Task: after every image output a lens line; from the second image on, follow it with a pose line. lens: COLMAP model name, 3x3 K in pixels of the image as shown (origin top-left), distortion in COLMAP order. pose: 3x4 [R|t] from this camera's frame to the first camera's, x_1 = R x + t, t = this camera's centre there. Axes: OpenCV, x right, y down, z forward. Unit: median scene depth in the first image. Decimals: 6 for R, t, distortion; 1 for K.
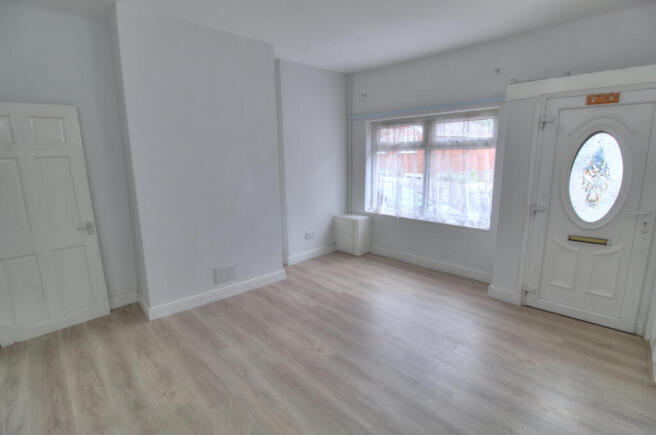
lens RADIAL K [[308.0, 0, 330.8], [0, 308.0, 217.4], [0, 0, 1]] dist [-0.005860, -0.002799]
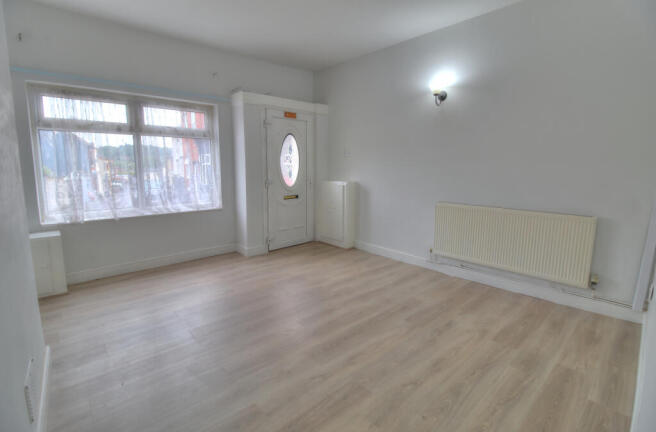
lens RADIAL K [[308.0, 0, 331.4], [0, 308.0, 218.9], [0, 0, 1]] dist [-0.005860, -0.002799]
pose [[0.026029, -0.161545, 0.986522, -0.854971], [0.188475, 0.969951, 0.153859, -0.029838], [-0.981733, 0.181930, 0.055694, 0.689849]]
